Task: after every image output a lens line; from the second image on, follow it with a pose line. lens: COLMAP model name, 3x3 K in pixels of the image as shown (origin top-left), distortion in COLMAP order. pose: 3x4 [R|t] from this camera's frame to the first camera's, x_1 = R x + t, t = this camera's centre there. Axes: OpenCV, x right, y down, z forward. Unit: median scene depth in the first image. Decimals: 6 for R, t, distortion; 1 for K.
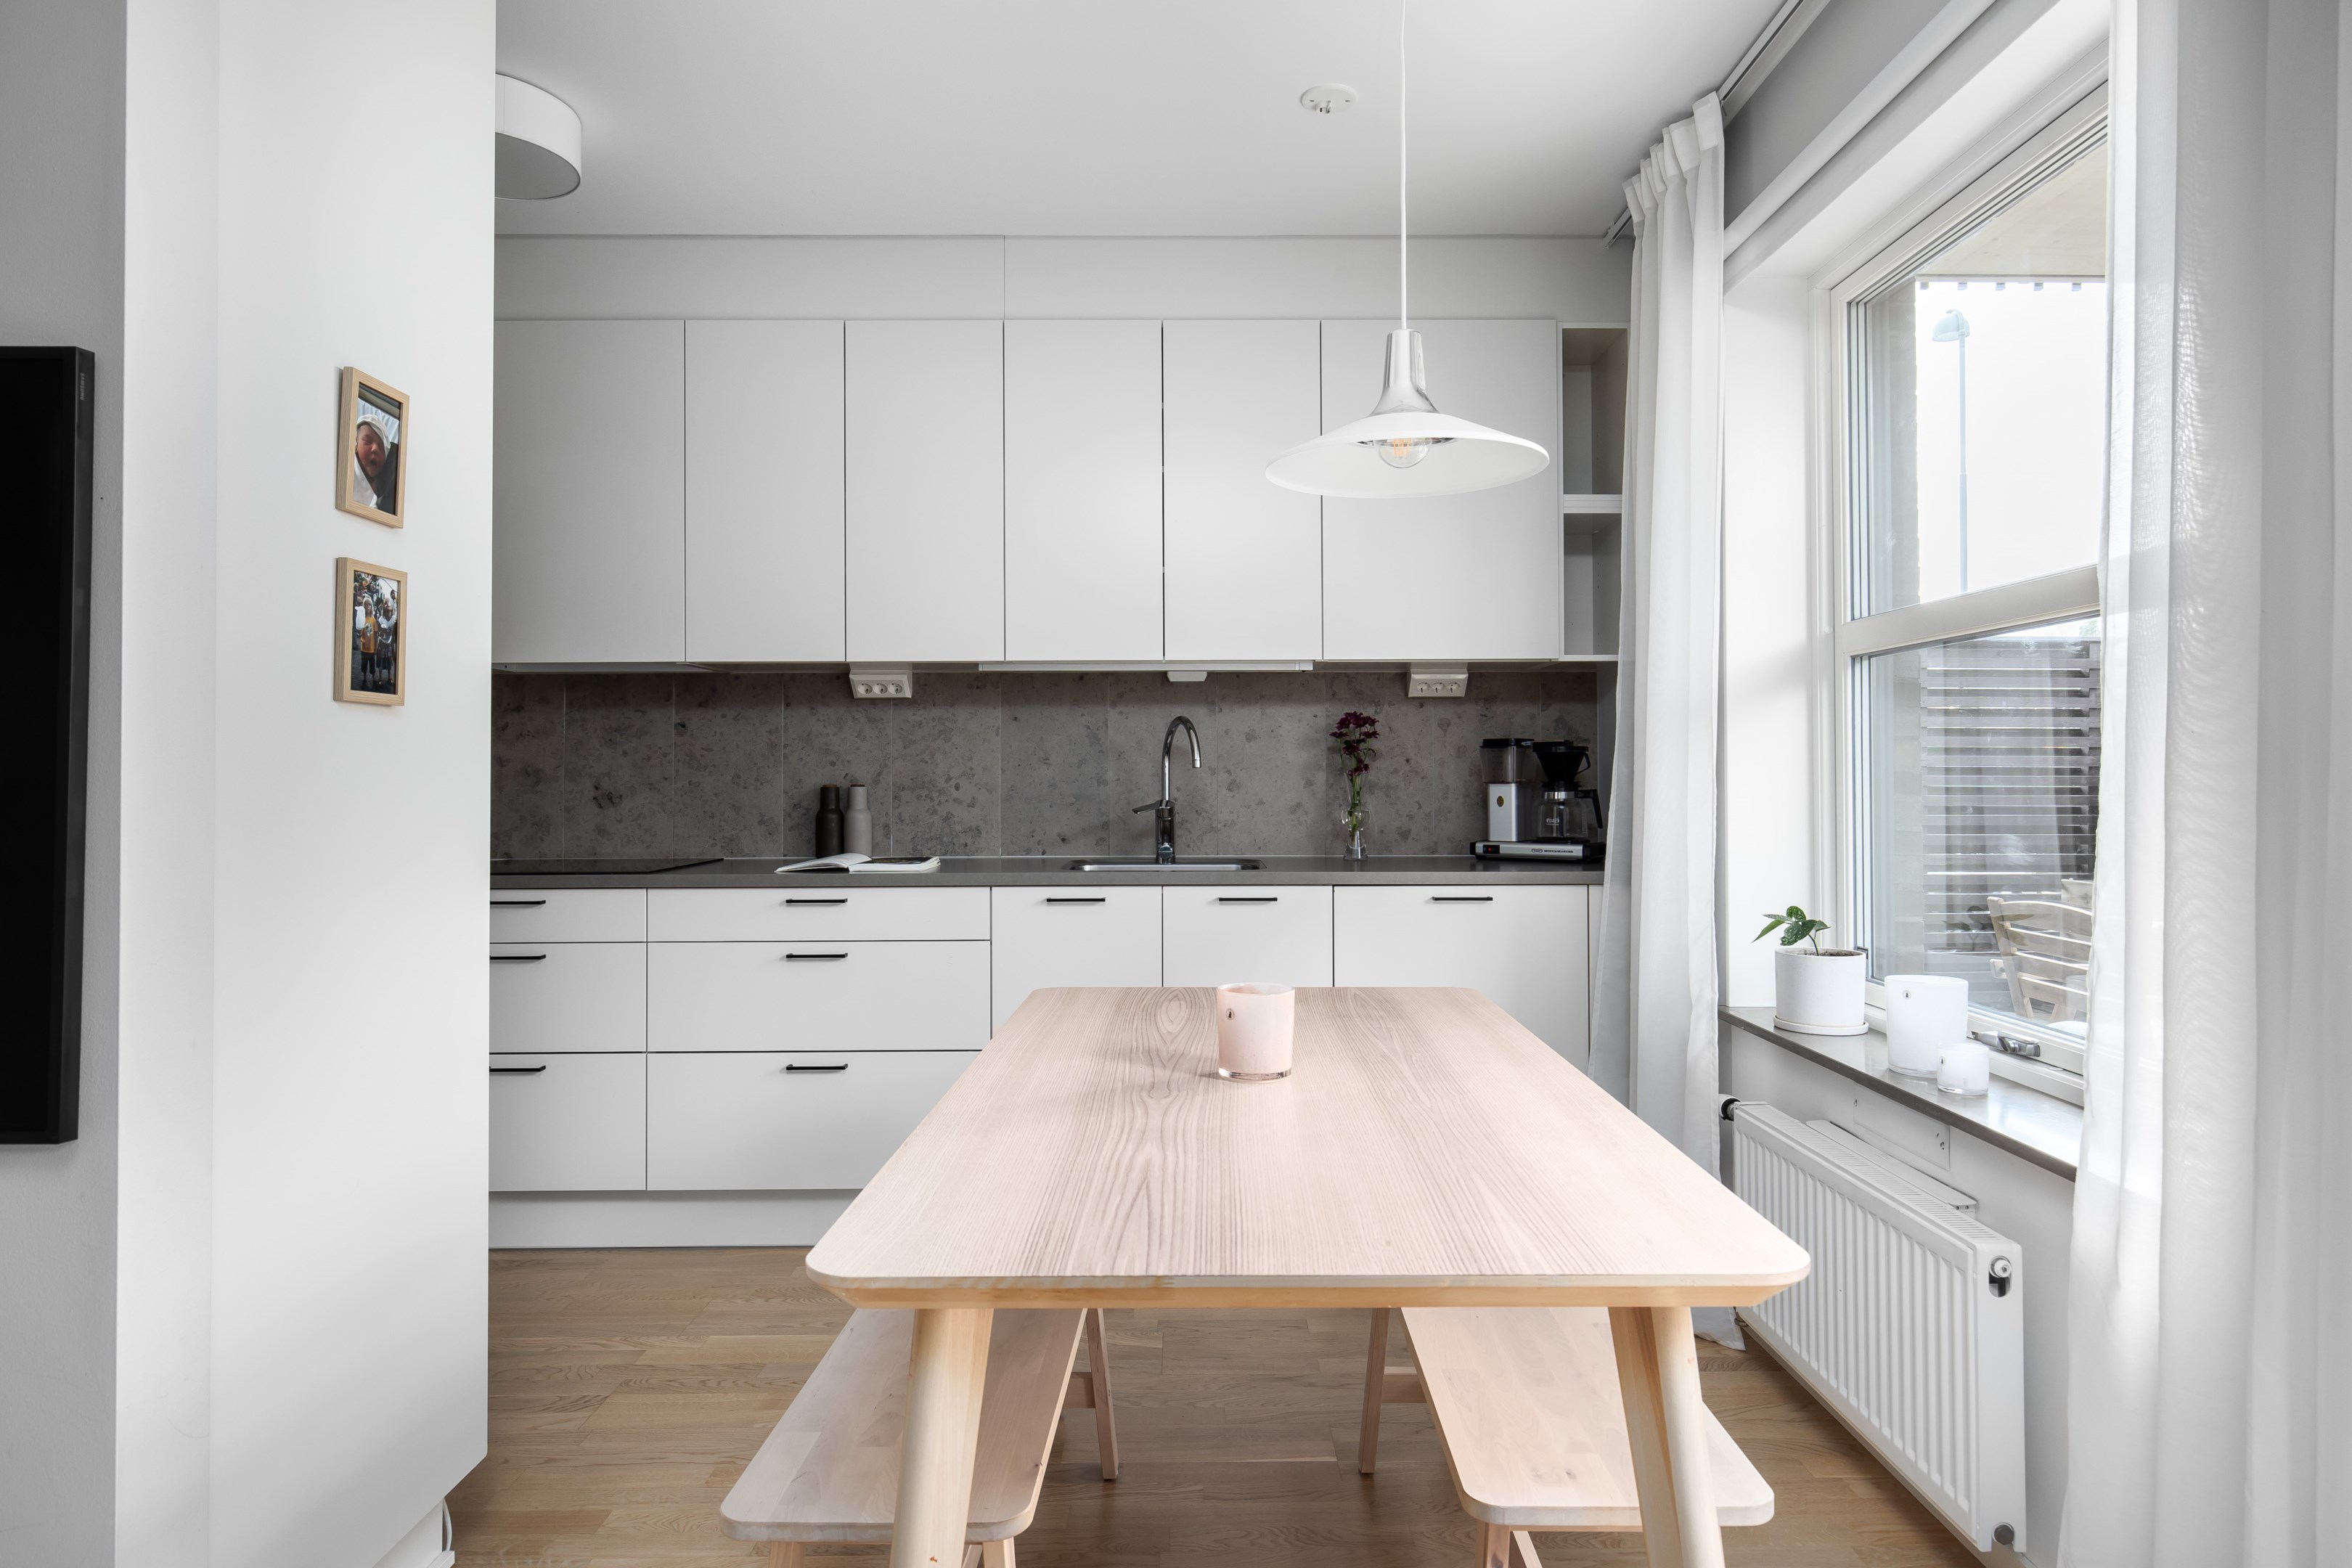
lens RADIAL K [[1366.1, 0, 1225.4], [0, 1366.1, 746.5], [0, 0, 1]] dist [0.004677, 0.000393]
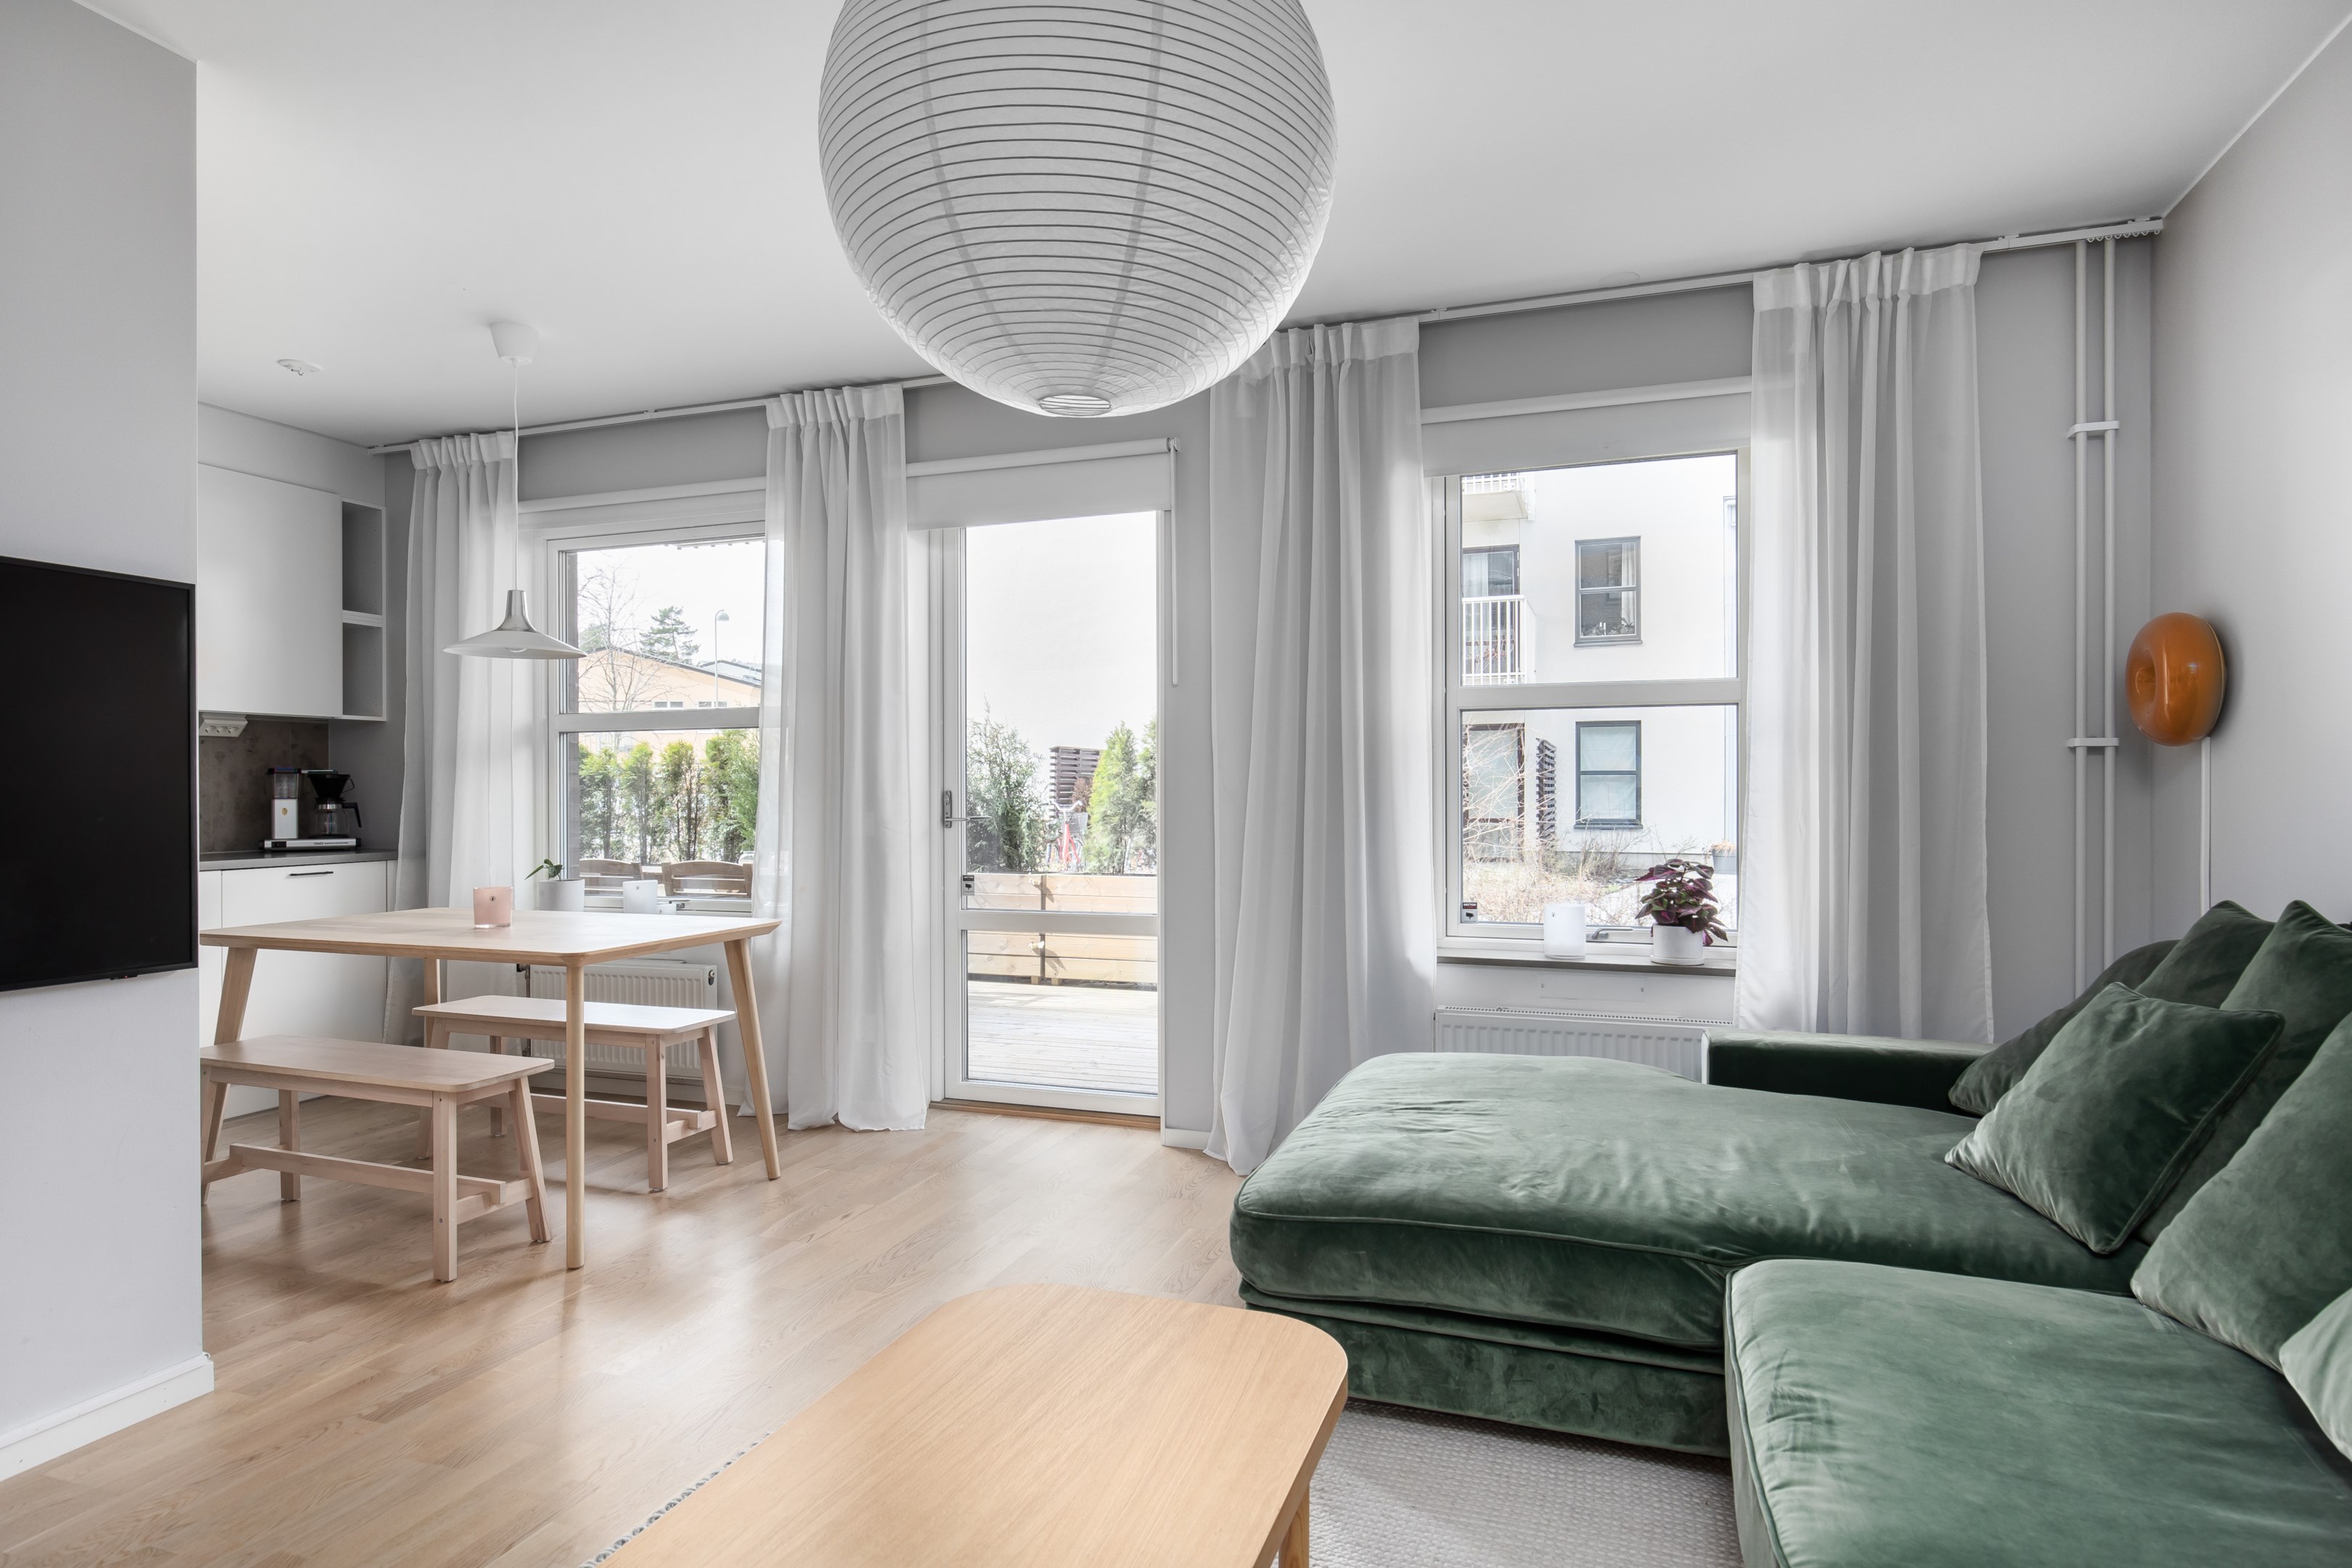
lens RADIAL K [[1316.5, 0, 1135.0], [0, 1316.5, 783.4], [0, 0, 1]] dist [-0.000149, -0.000940]
pose [[0.358259, 0.017097, 0.933466, -0.788991], [-0.014507, 0.999814, -0.012745, 0.015179], [-0.933510, -0.008975, 0.358440, -0.351244]]
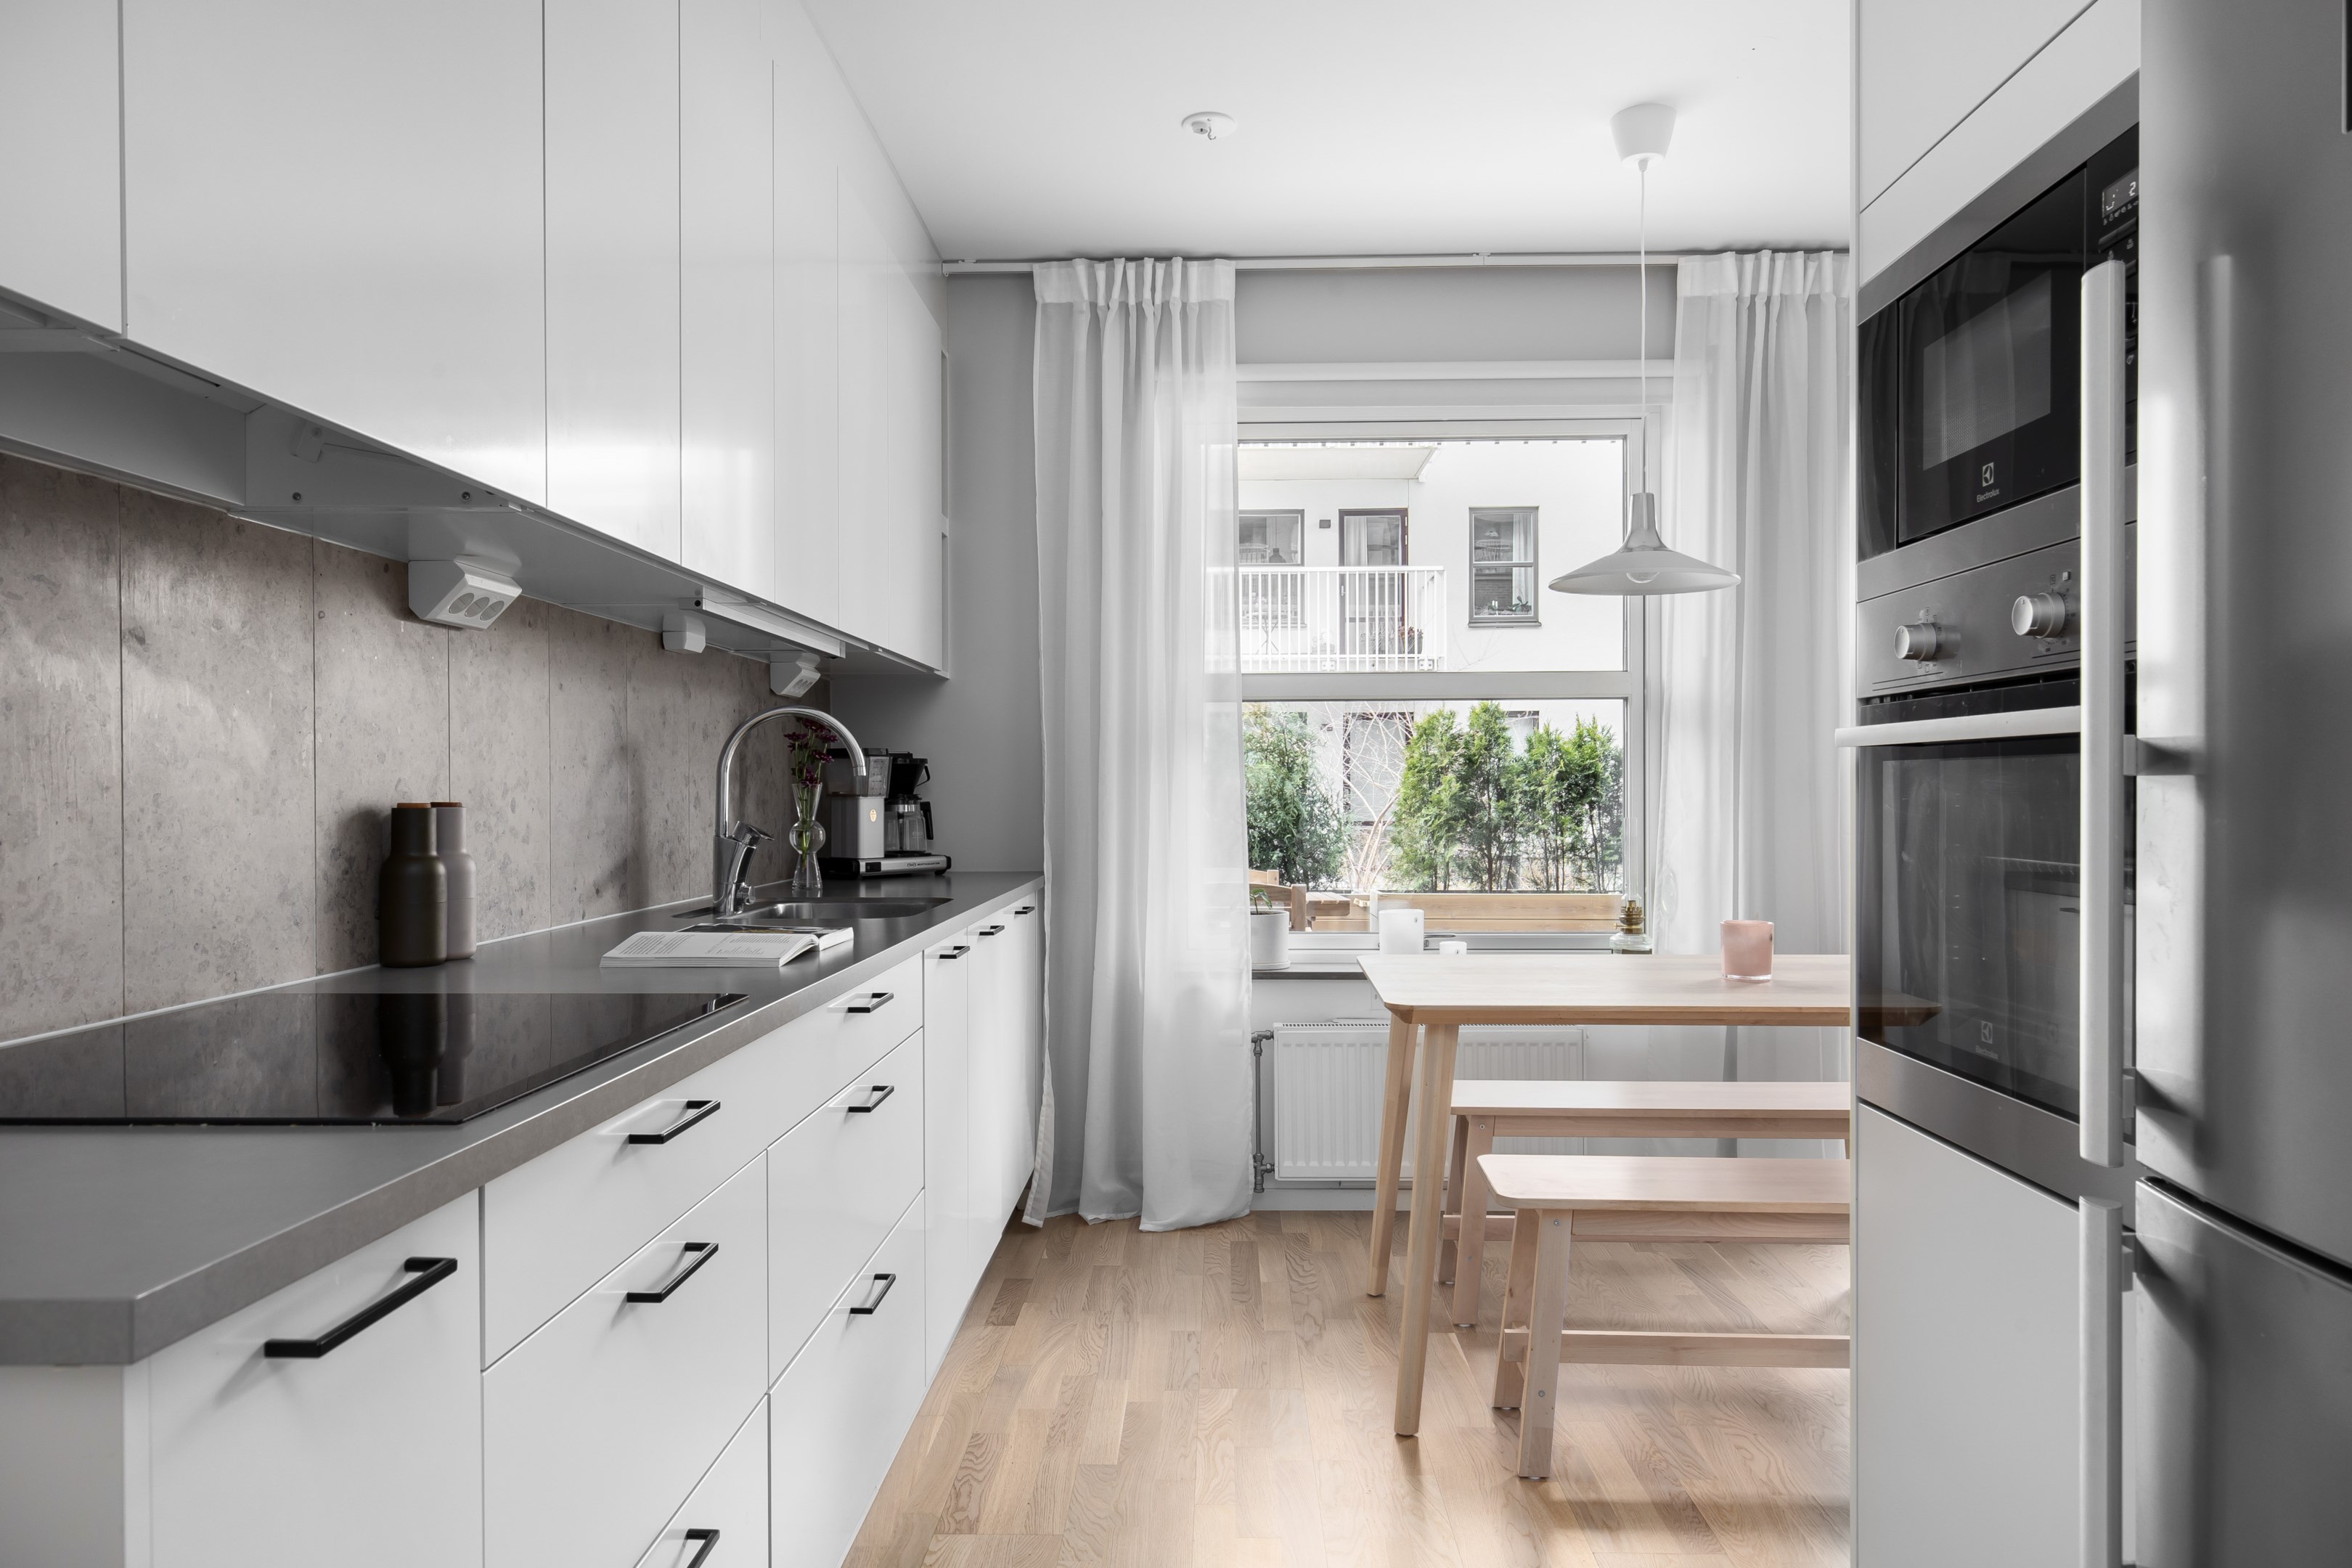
lens RADIAL K [[1453.4, 0, 1183.3], [0, 1453.4, 777.5], [0, 0, 1]] dist [-0.059234, 0.000818]
pose [[0.054575, 0.011462, 0.998444, -0.780172], [-0.008922, 0.999900, -0.010991, 0.023188], [-0.998470, -0.008308, 0.054671, 0.740866]]
